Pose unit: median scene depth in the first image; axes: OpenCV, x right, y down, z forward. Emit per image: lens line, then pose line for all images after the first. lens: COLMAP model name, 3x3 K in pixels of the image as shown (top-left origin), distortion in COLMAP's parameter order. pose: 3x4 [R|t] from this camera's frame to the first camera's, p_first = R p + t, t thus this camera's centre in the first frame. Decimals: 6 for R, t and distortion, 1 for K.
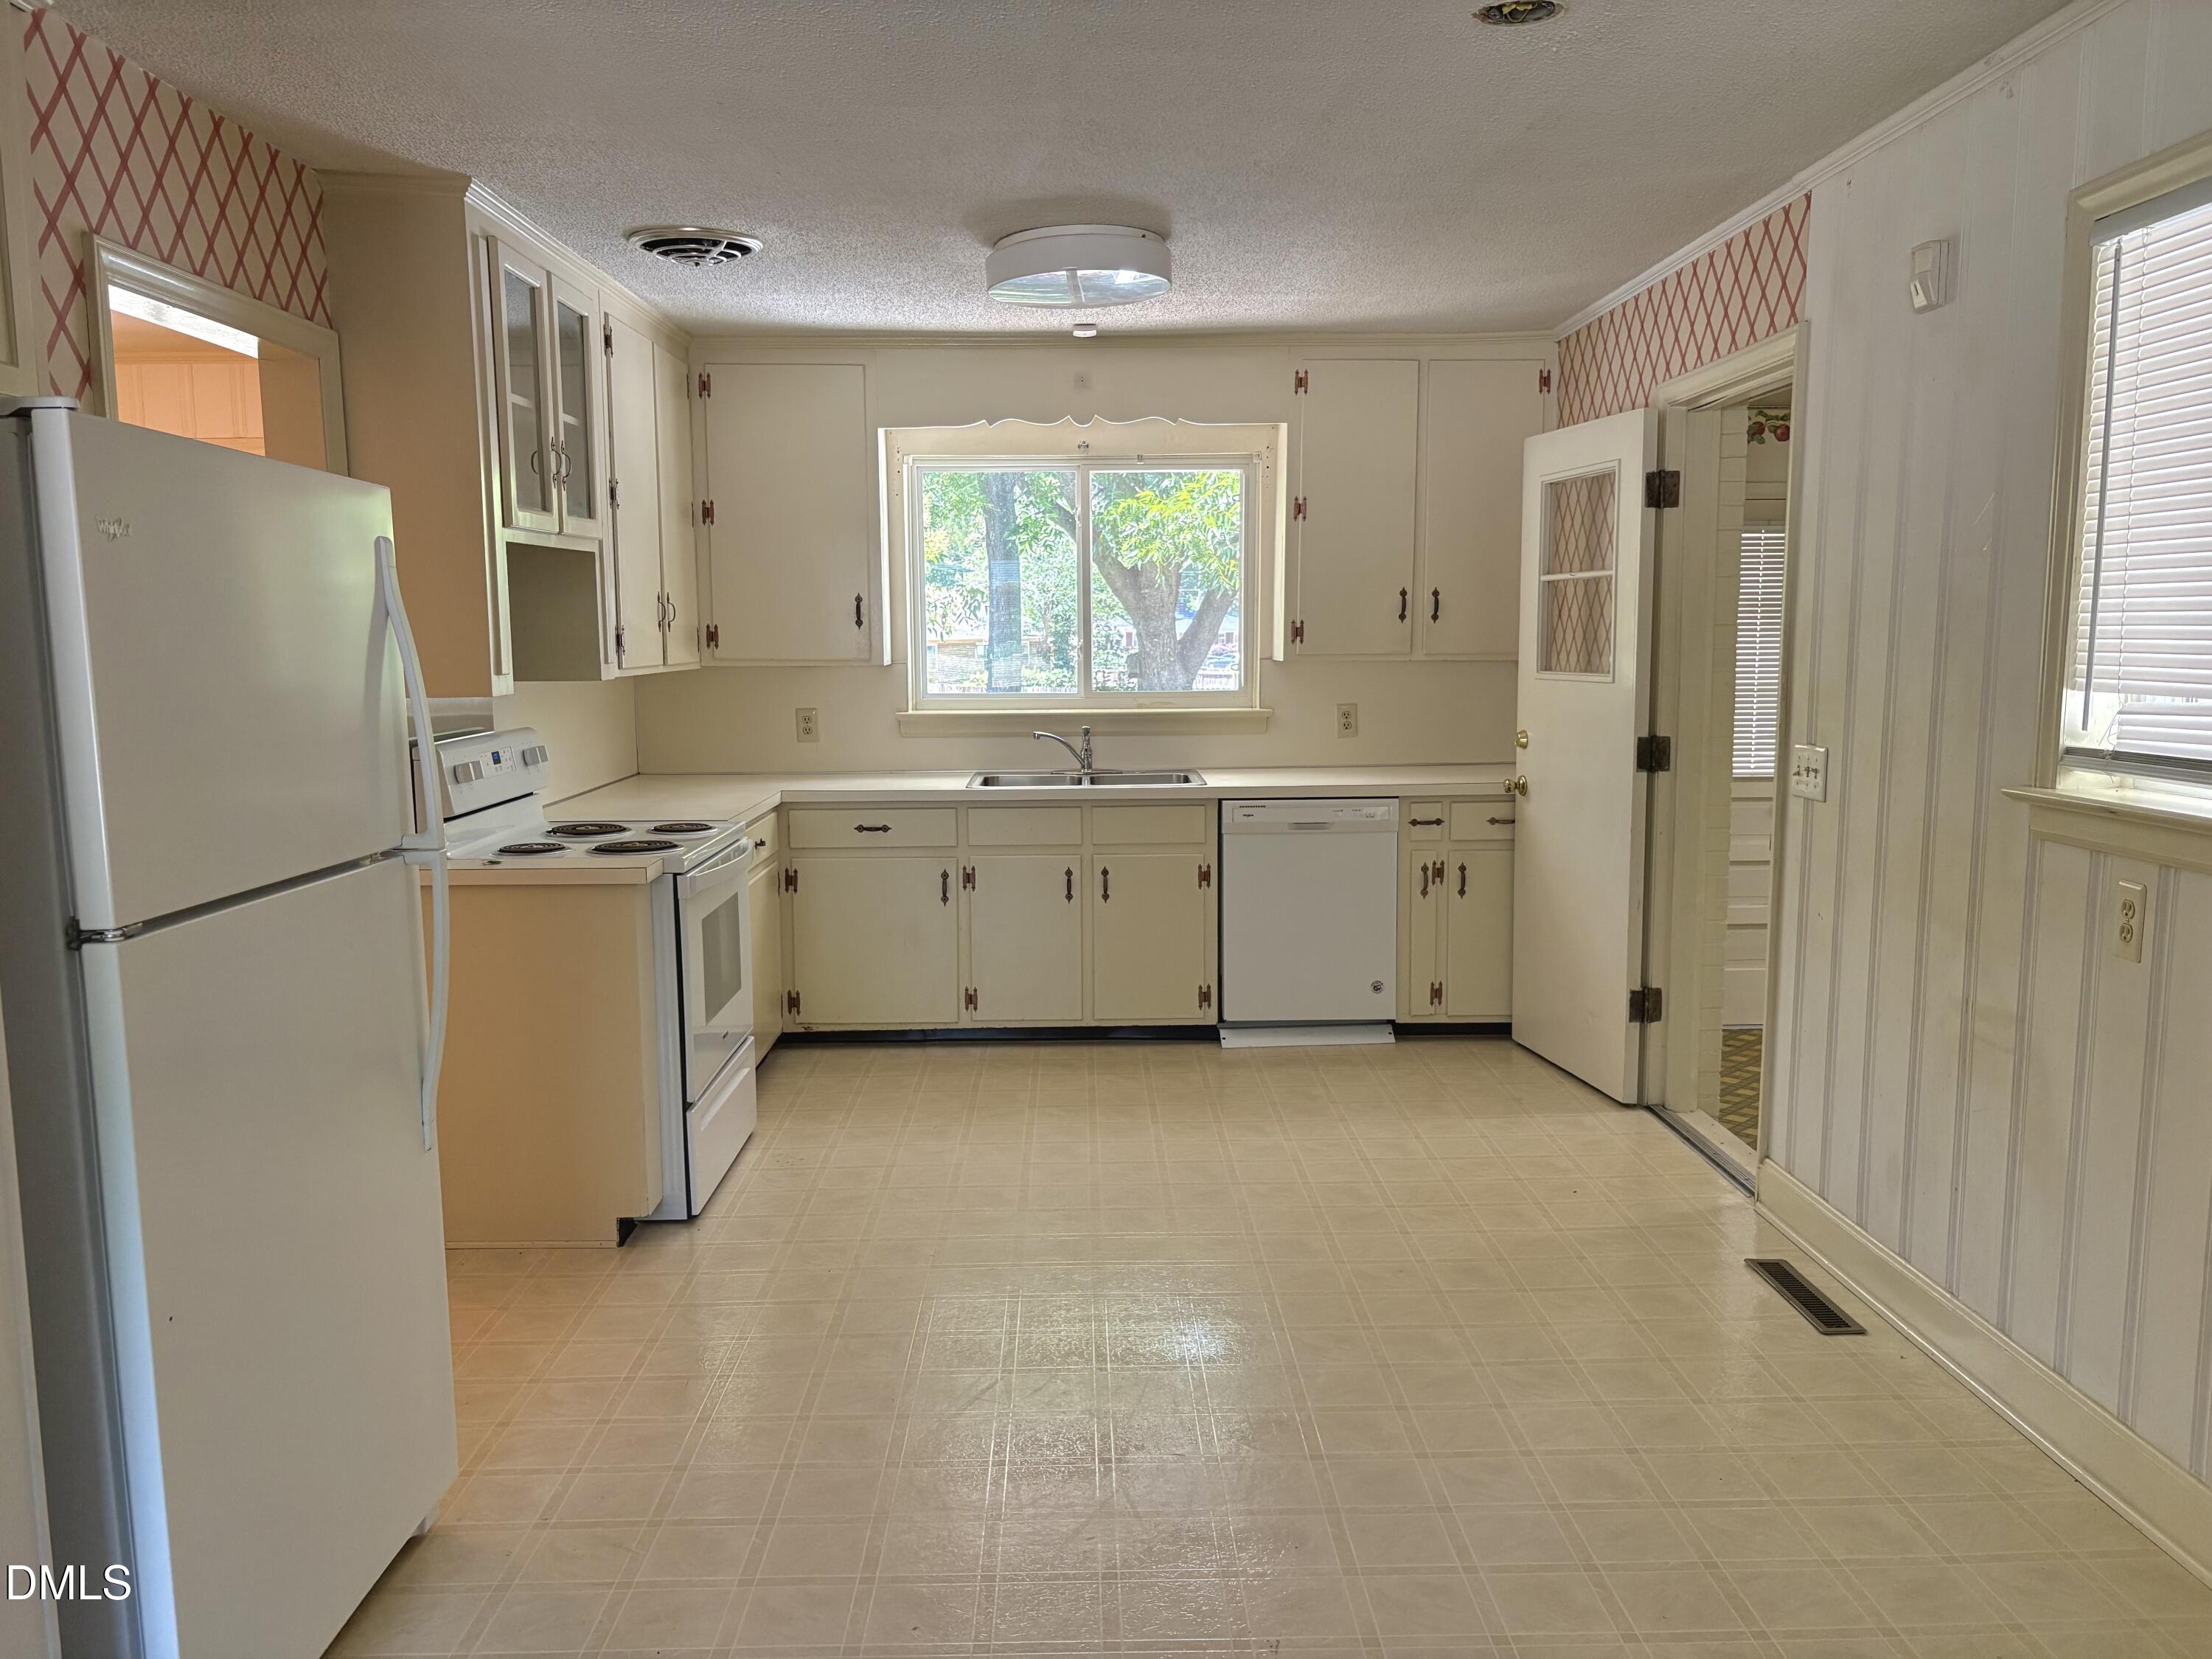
lens RADIAL K [[1686.1, 0, 1096.1], [0, 1686.1, 824.5], [0, 0, 1]] dist [0.048146, -0.050146]
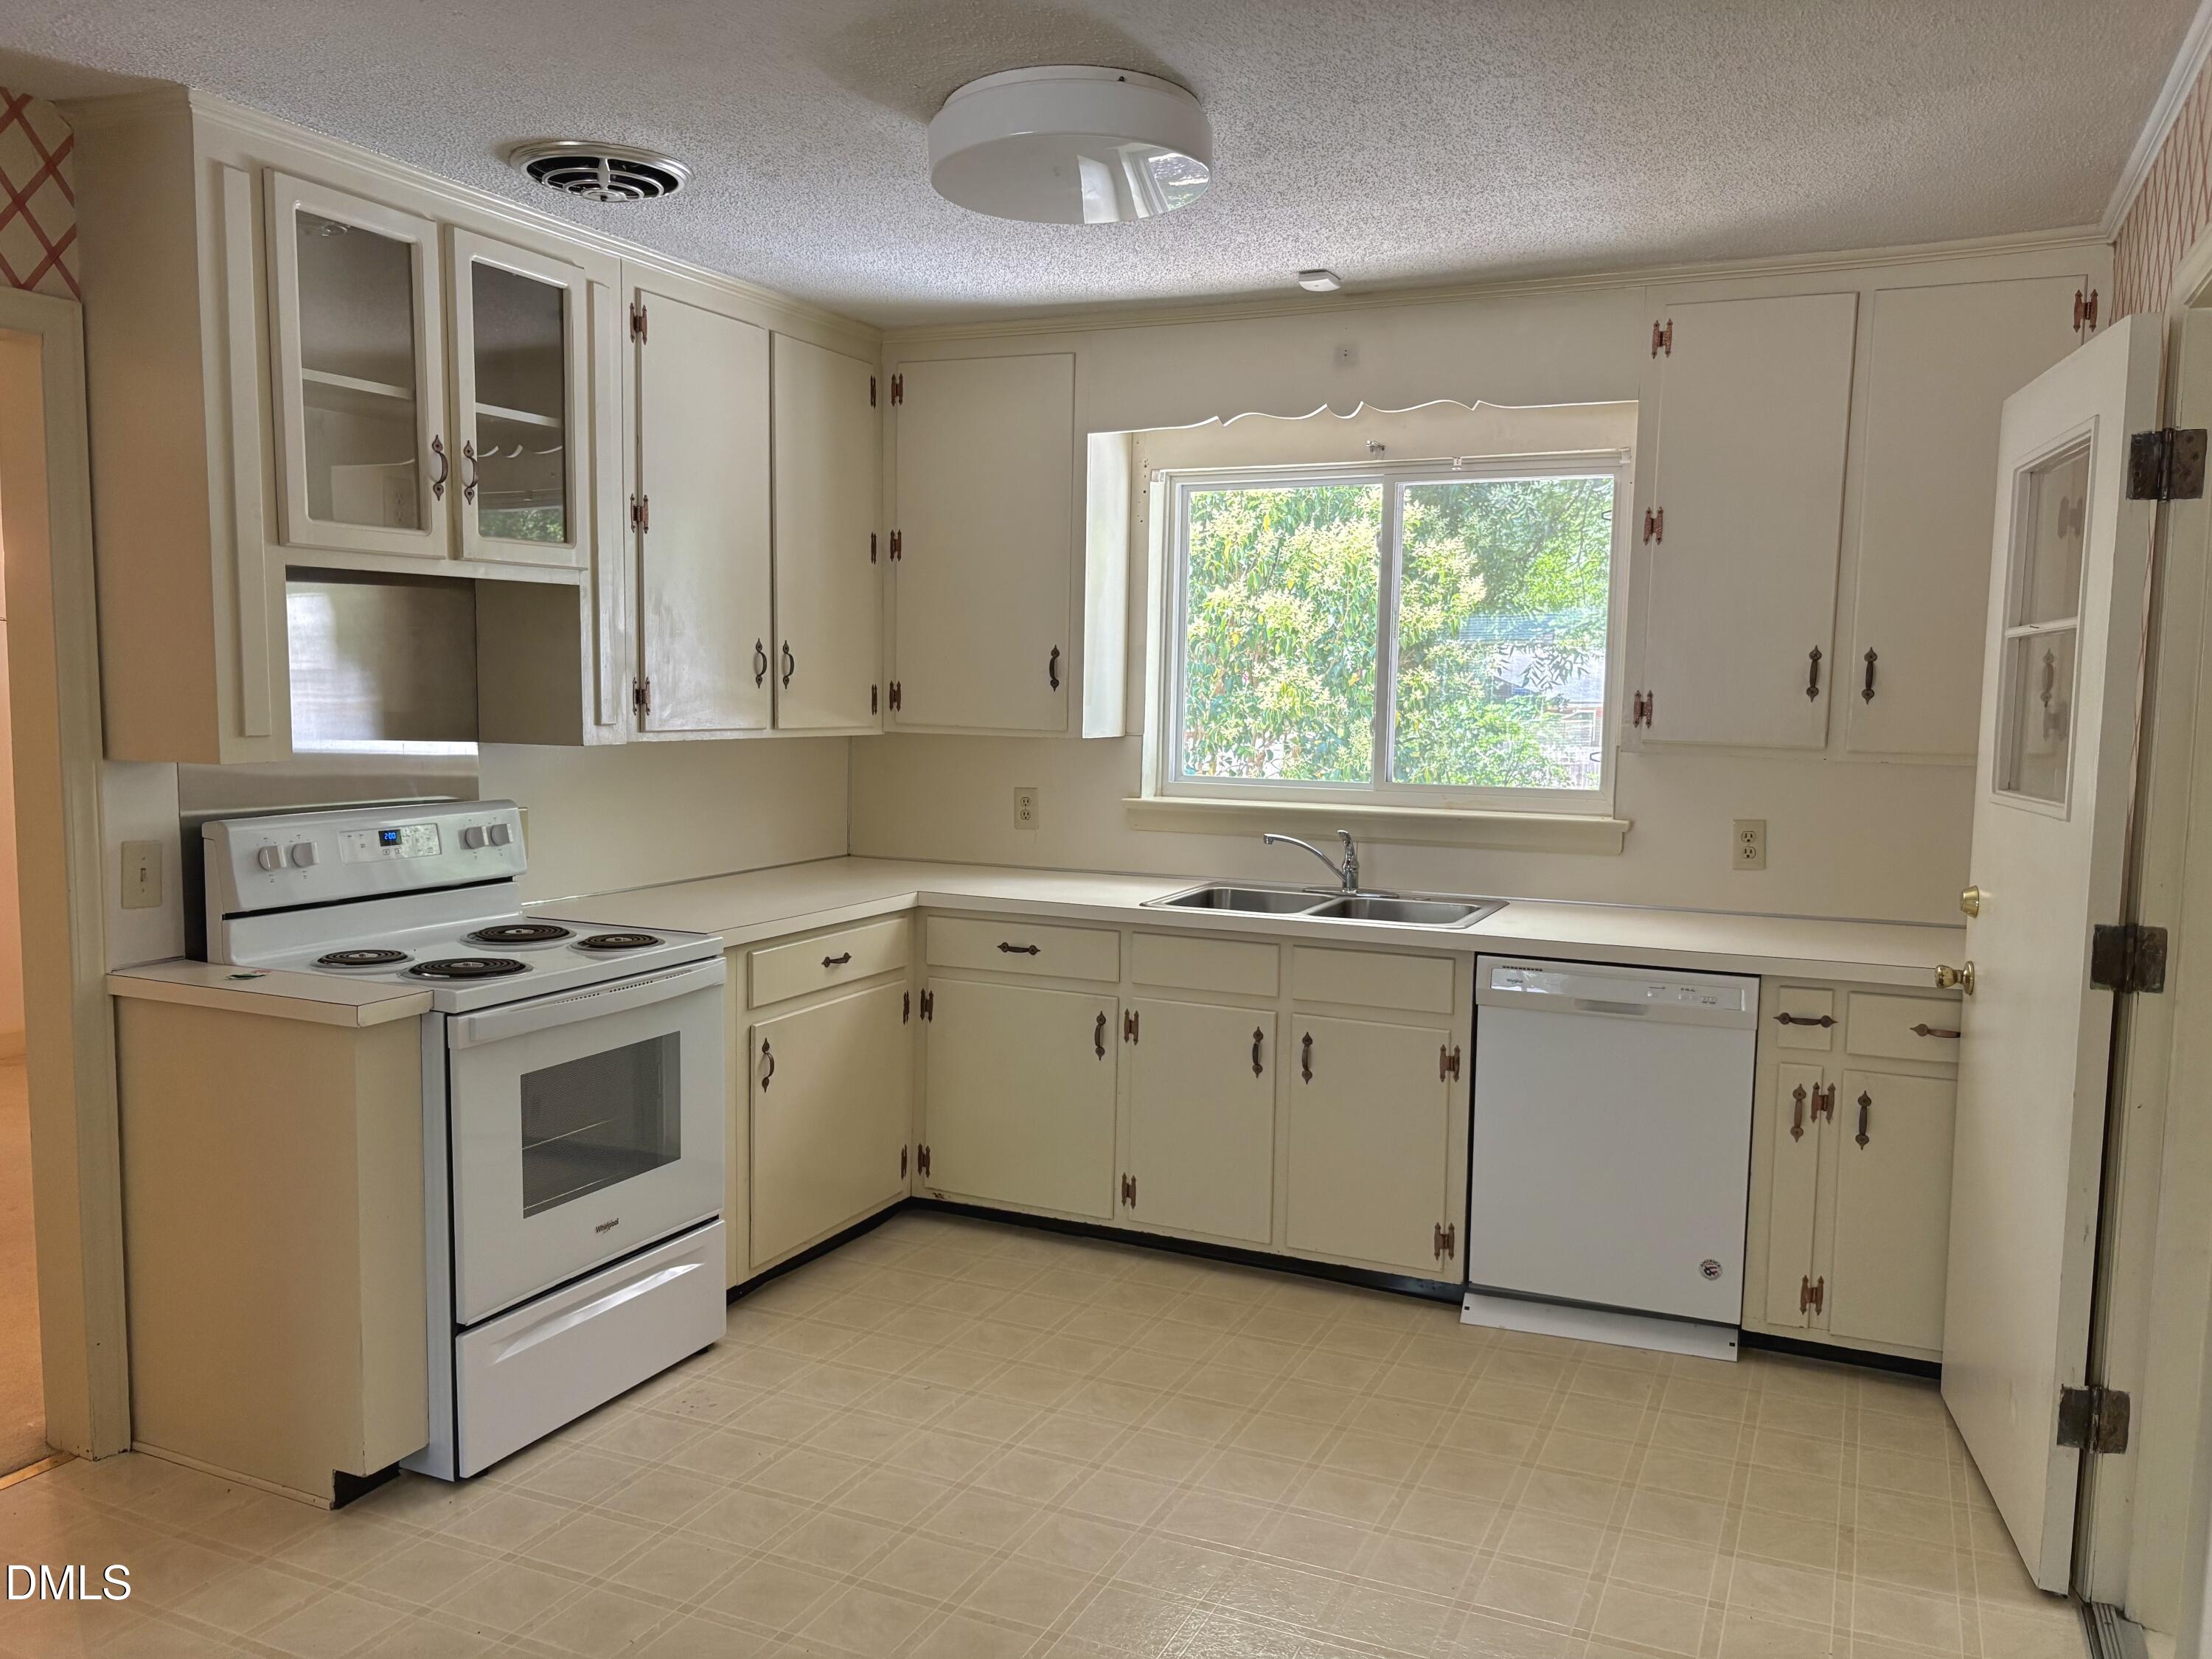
lens RADIAL K [[1686.1, 0, 1105.7], [0, 1686.1, 834.4], [0, 0, 1]] dist [0.048146, -0.050146]
pose [[0.903132, 0.061252, -0.424972, 0.224840], [-0.074484, 0.997116, -0.014574, -0.041362], [0.422854, 0.044816, 0.905089, 0.318351]]
